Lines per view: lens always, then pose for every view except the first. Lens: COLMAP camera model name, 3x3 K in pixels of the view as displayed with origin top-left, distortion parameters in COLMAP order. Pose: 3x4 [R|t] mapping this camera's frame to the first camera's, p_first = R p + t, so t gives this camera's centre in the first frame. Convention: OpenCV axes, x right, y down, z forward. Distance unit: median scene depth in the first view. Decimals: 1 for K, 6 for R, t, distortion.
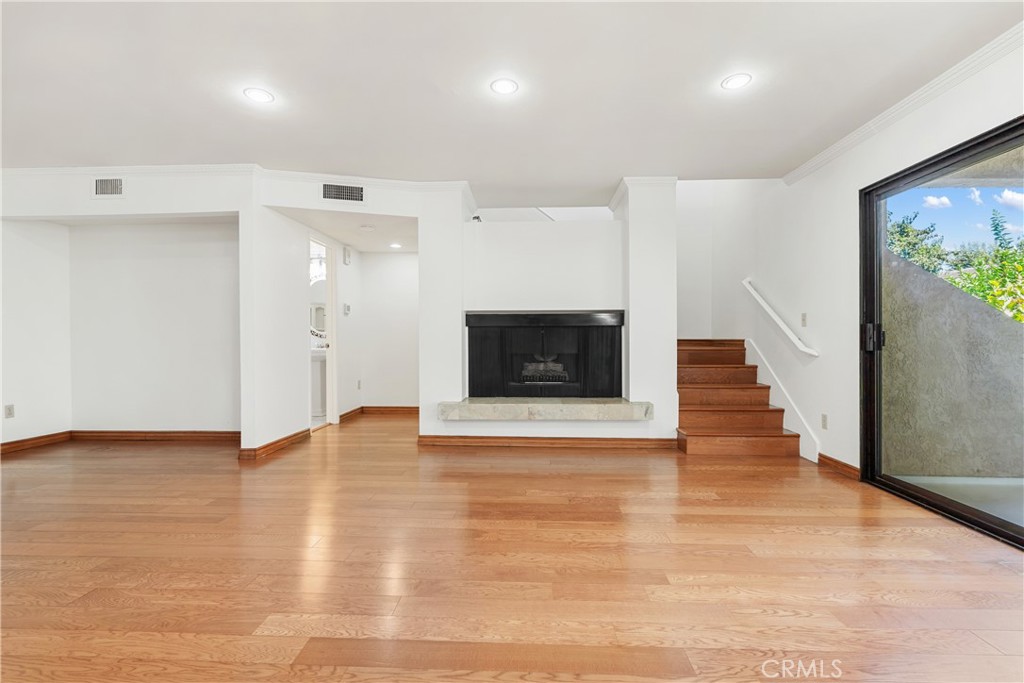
lens RADIAL K [[456.8, 0, 513.2], [0, 456.8, 342.1], [0, 0, 1]] dist [-0.003913, -0.000035]
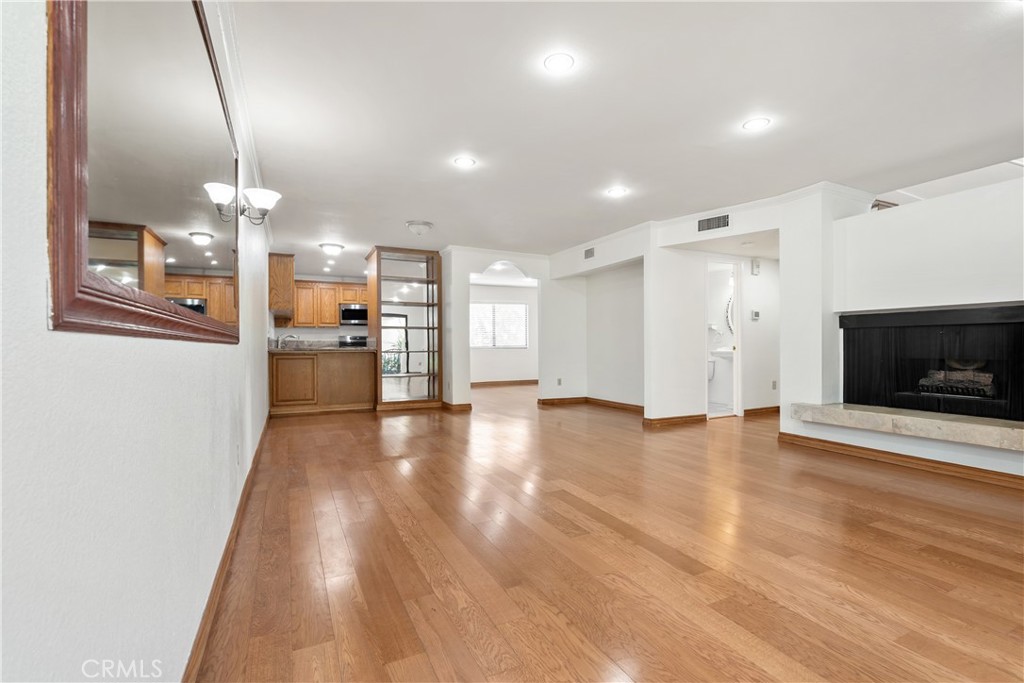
lens RADIAL K [[456.8, 0, 512.8], [0, 456.8, 343.9], [0, 0, 1]] dist [-0.003913, -0.000035]
pose [[0.476488, -0.001927, -0.879179, 0.439566], [-0.001508, 0.999994, -0.003009, 0.002286], [0.879179, 0.002759, 0.476483, -0.059090]]
